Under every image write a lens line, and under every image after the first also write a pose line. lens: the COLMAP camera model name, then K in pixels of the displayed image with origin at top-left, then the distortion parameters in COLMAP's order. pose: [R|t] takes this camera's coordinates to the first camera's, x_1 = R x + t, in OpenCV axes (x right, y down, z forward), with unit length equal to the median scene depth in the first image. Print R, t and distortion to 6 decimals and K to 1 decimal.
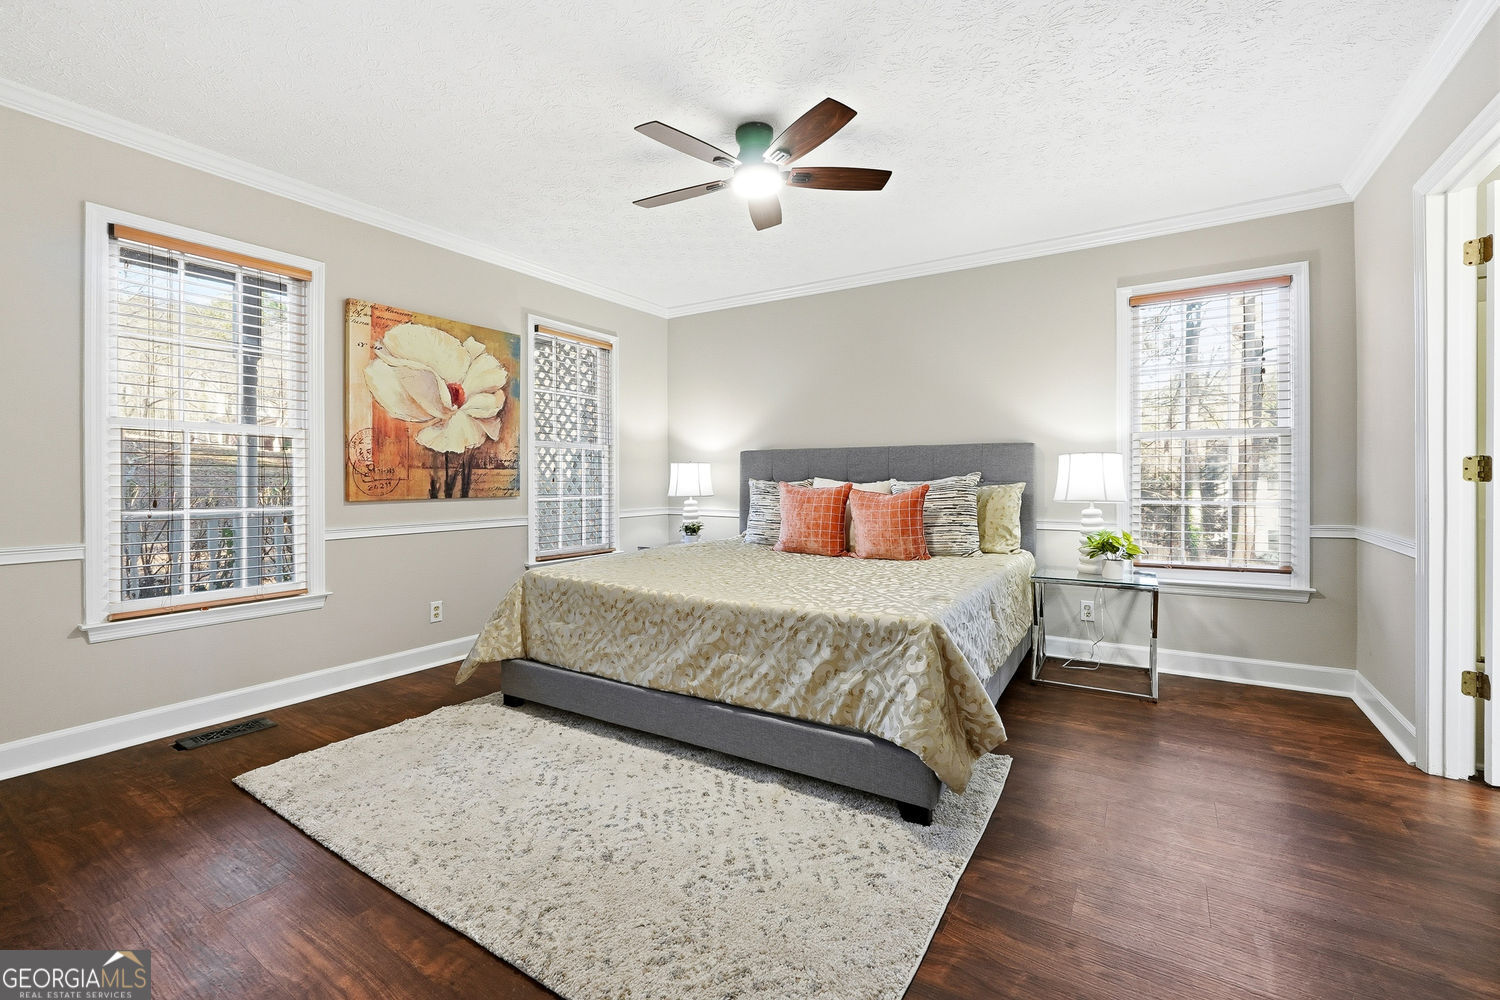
lens RADIAL K [[632.4, 0, 752.5], [0, 632.4, 484.4], [0, 0, 1]] dist [-0.019560, 0.005430]
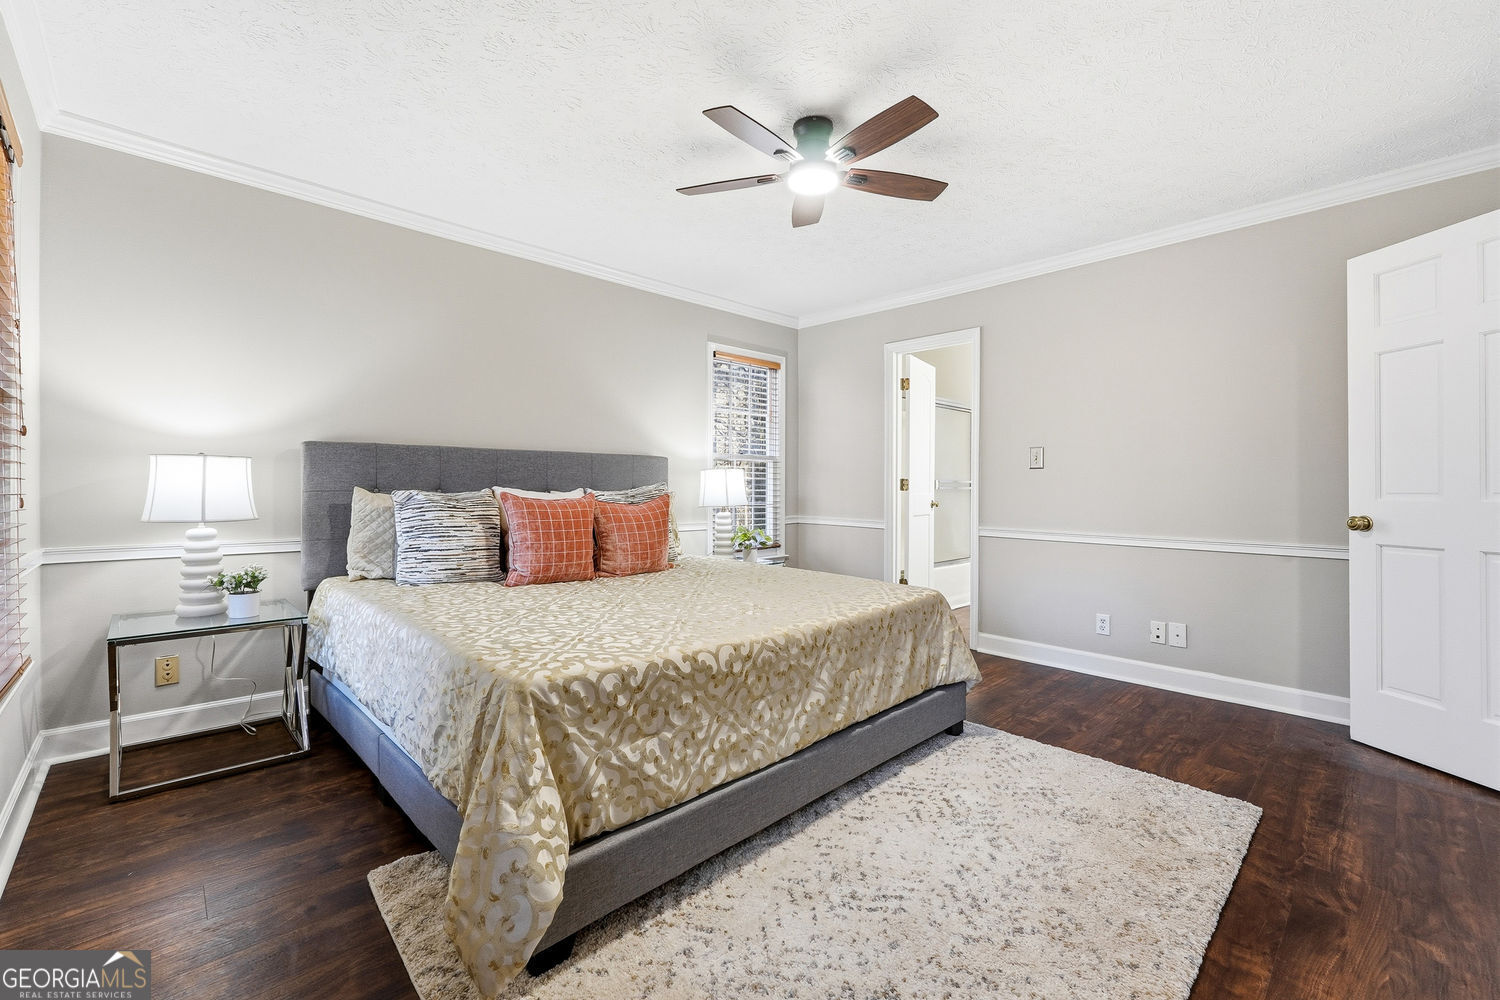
lens RADIAL K [[632.4, 0, 752.5], [0, 632.4, 484.4], [0, 0, 1]] dist [-0.019560, 0.005430]
pose [[0.236213, 0.005218, 0.971687, -0.960111], [0.003548, 0.999974, -0.006233, -0.012270], [-0.971695, 0.004920, 0.236188, 0.872179]]
